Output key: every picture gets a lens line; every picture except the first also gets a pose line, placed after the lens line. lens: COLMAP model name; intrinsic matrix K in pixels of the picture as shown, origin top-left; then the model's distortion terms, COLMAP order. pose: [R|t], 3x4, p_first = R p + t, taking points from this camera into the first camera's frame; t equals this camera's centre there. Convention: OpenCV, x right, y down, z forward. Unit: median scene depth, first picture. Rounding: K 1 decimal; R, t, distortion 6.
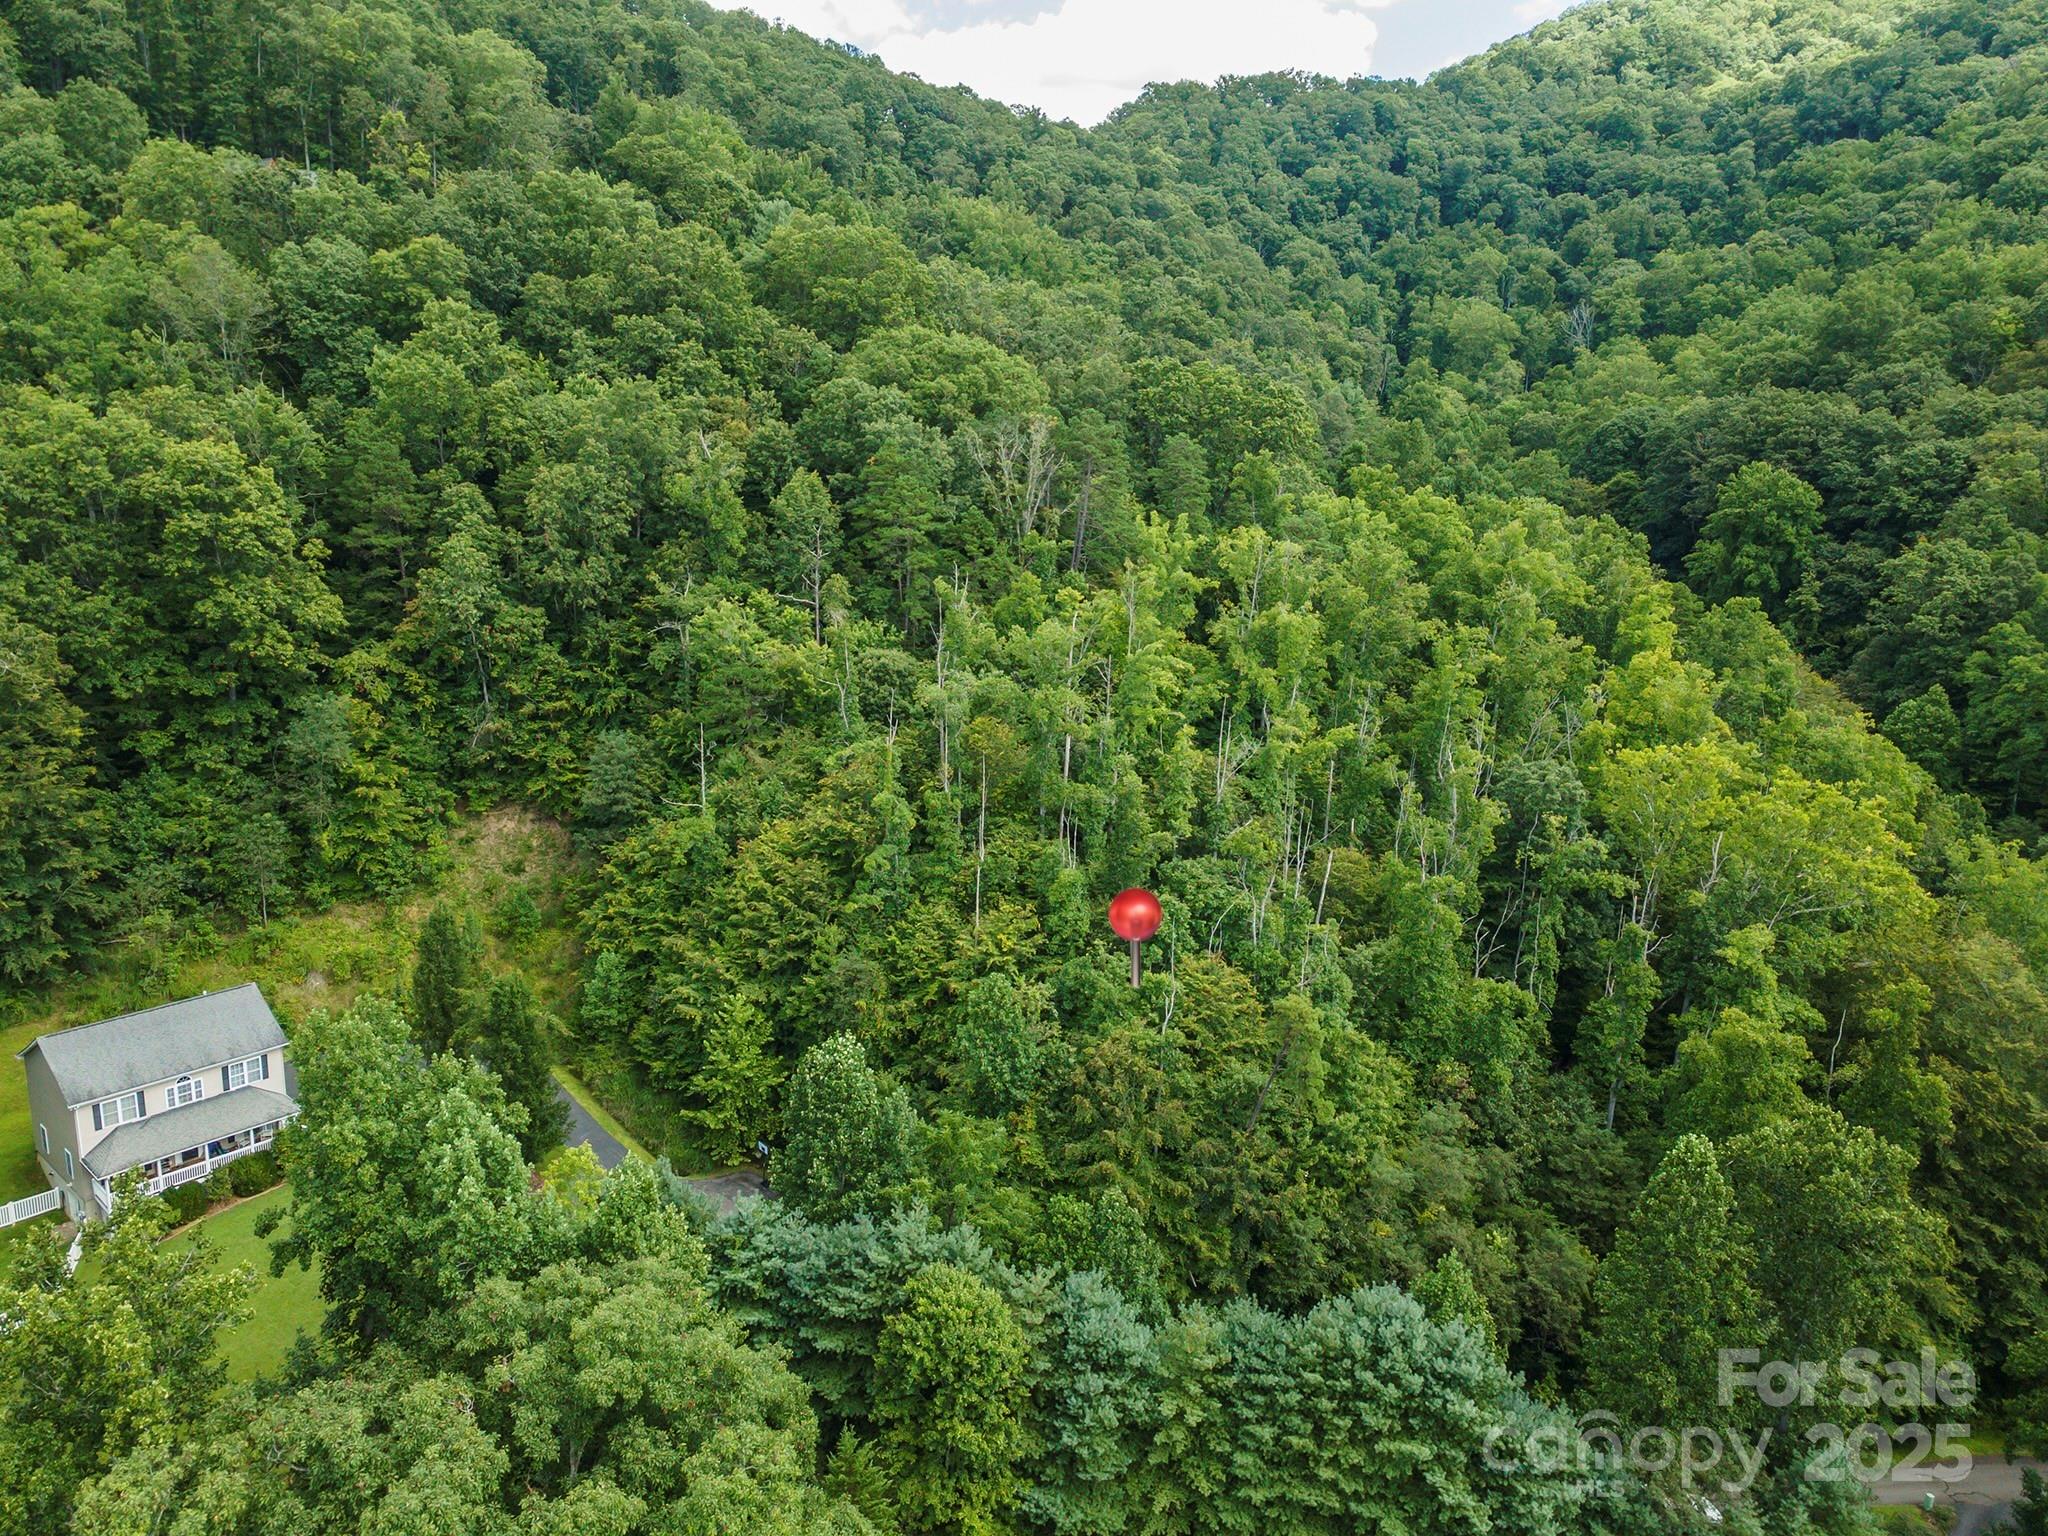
lens RADIAL K [[1484.2, 0, 1009.2], [0, 1484.2, 766.4], [0, 0, 1]] dist [0.039577, 0.020246]
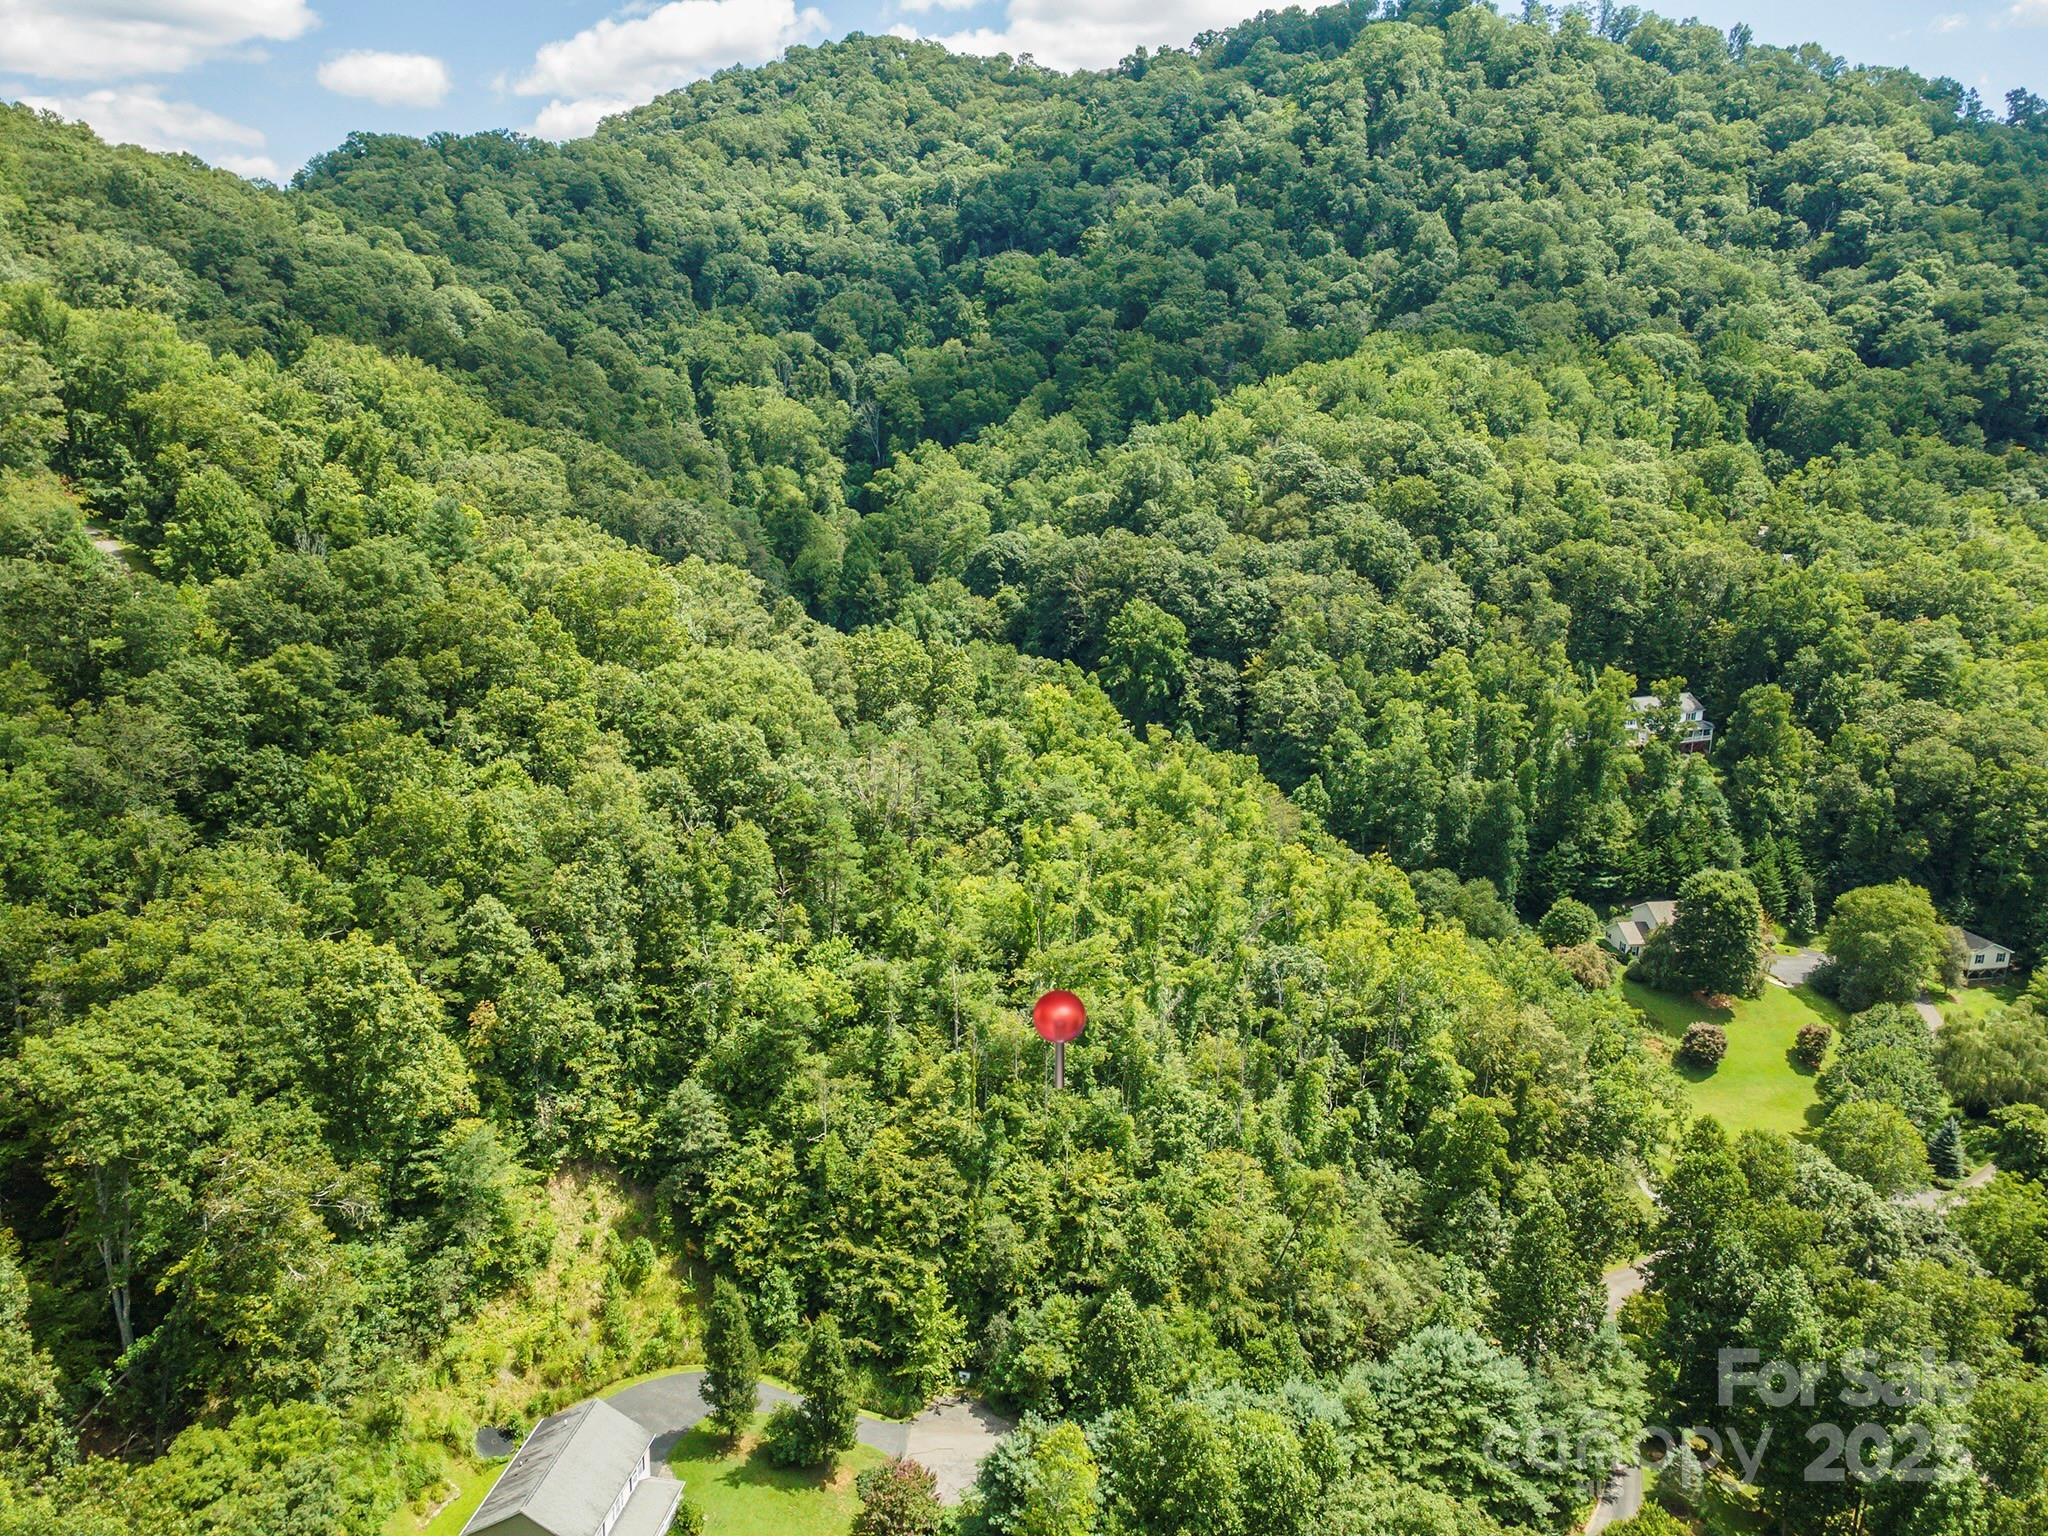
lens RADIAL K [[1484.2, 0, 1011.1], [0, 1484.2, 761.0], [0, 0, 1]] dist [0.039577, 0.020246]
pose [[0.846042, -0.158264, 0.509084, -0.315058], [0.149914, 0.987014, 0.057702, -0.159430], [-0.511605, 0.027501, 0.858781, -0.092027]]
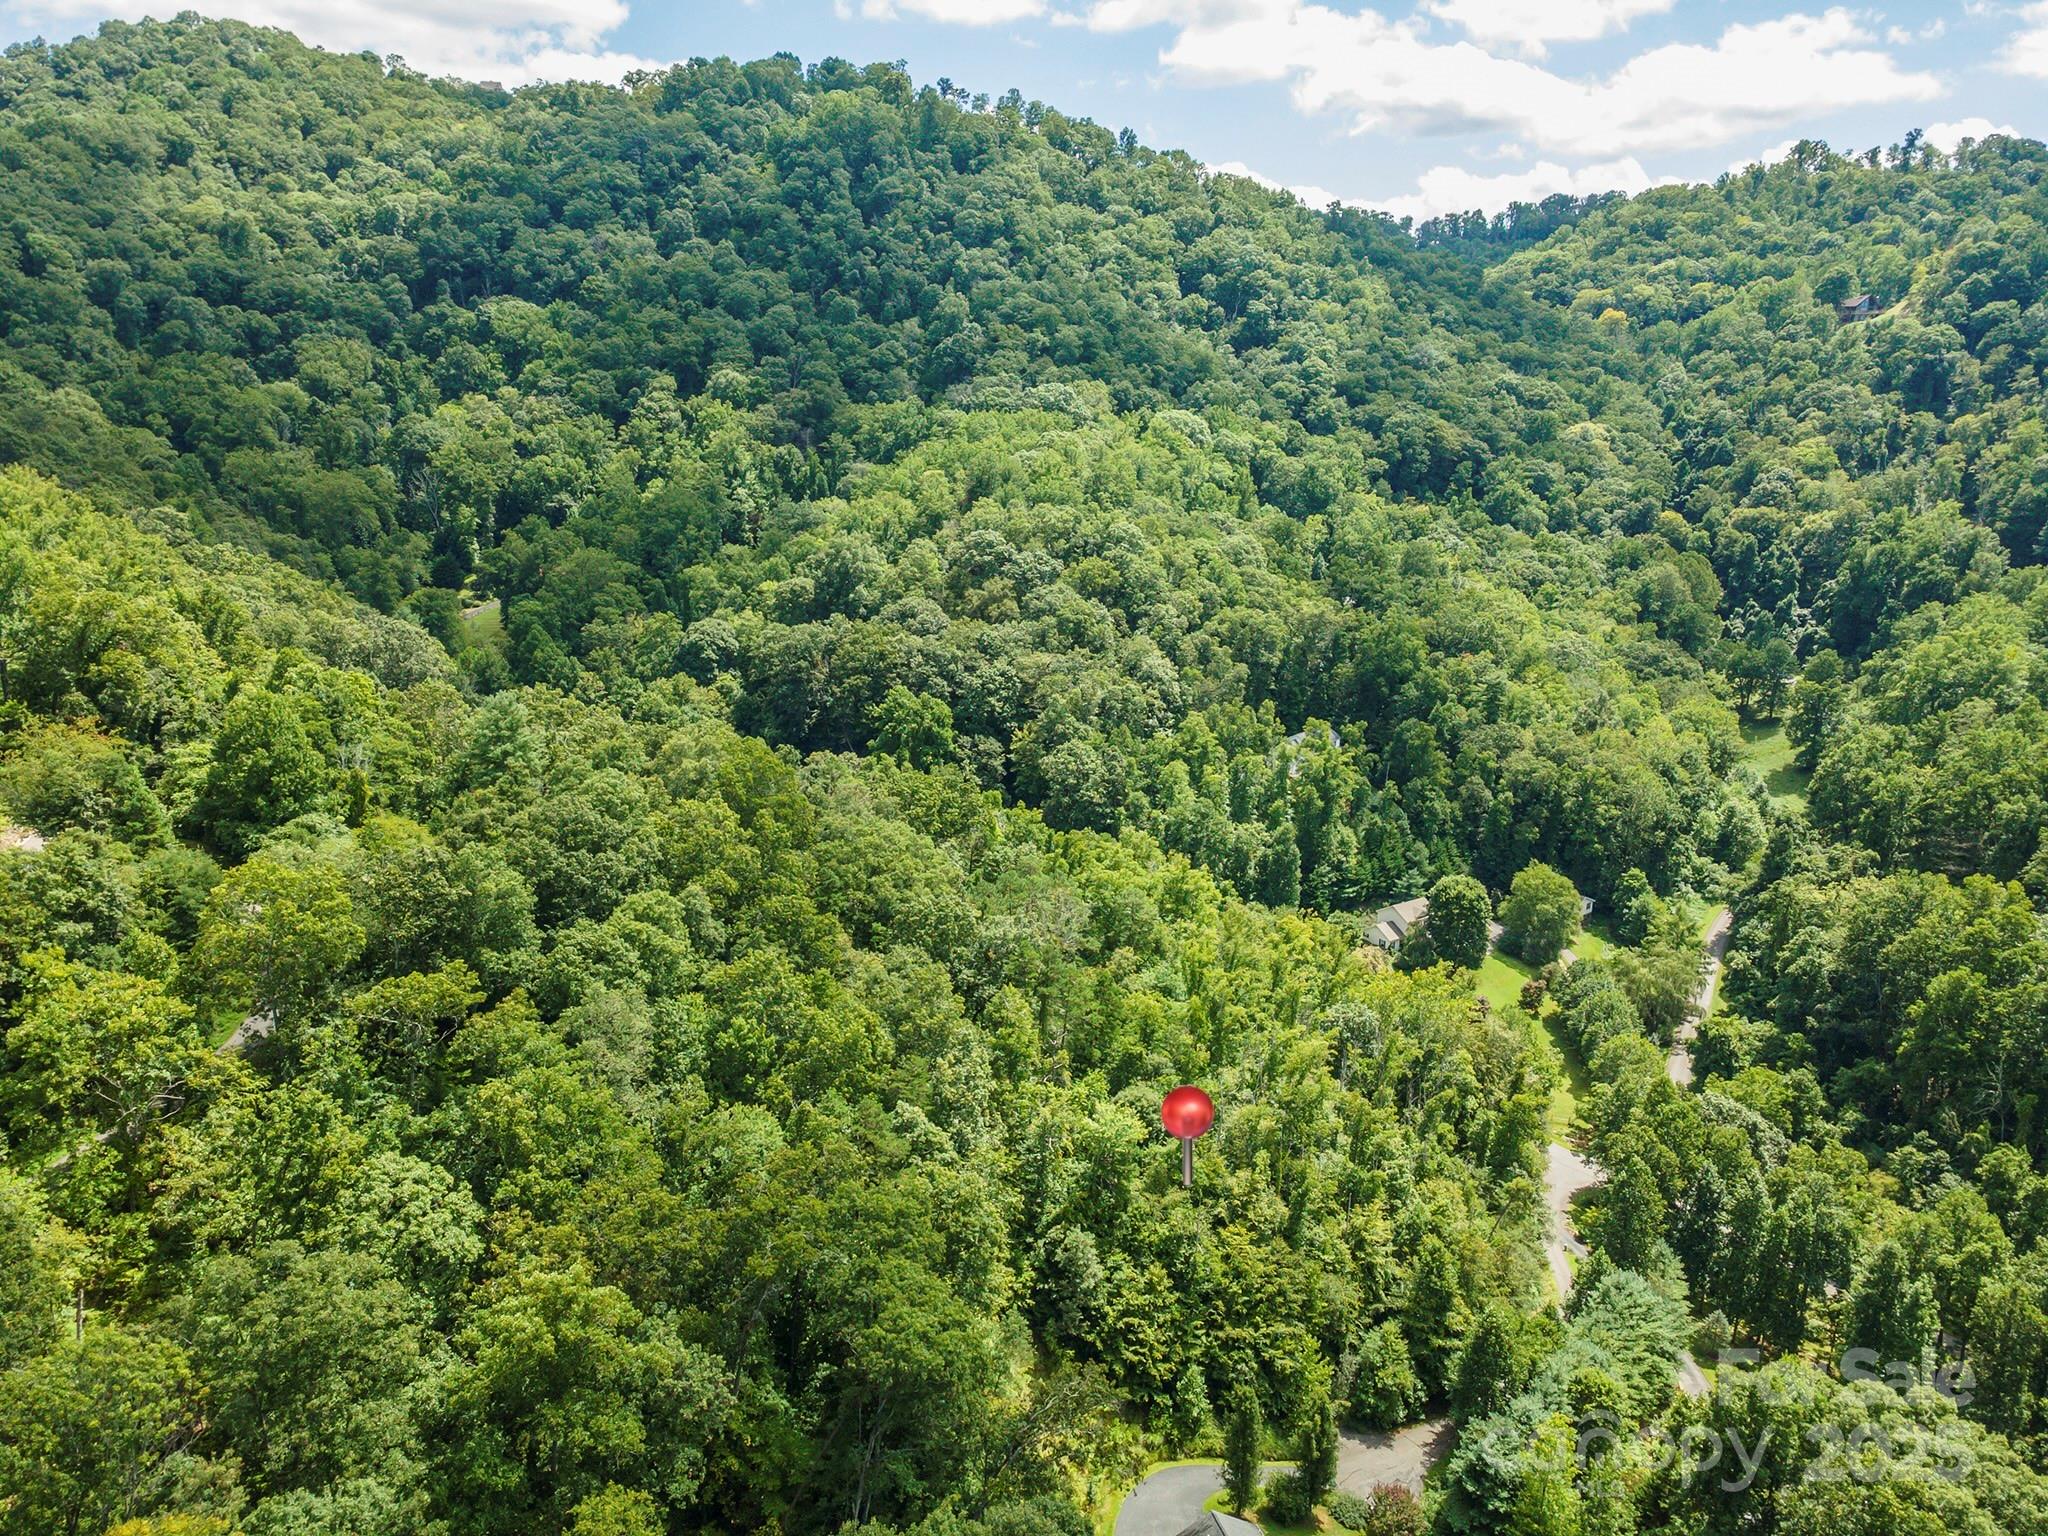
lens RADIAL K [[1484.2, 0, 1014.0], [0, 1484.2, 761.7], [0, 0, 1]] dist [0.039577, 0.020246]
pose [[0.519430, -0.239491, 0.820266, -0.671246], [0.213802, 0.965815, 0.146598, -0.332914], [-0.827334, 0.099227, 0.552877, 0.123022]]
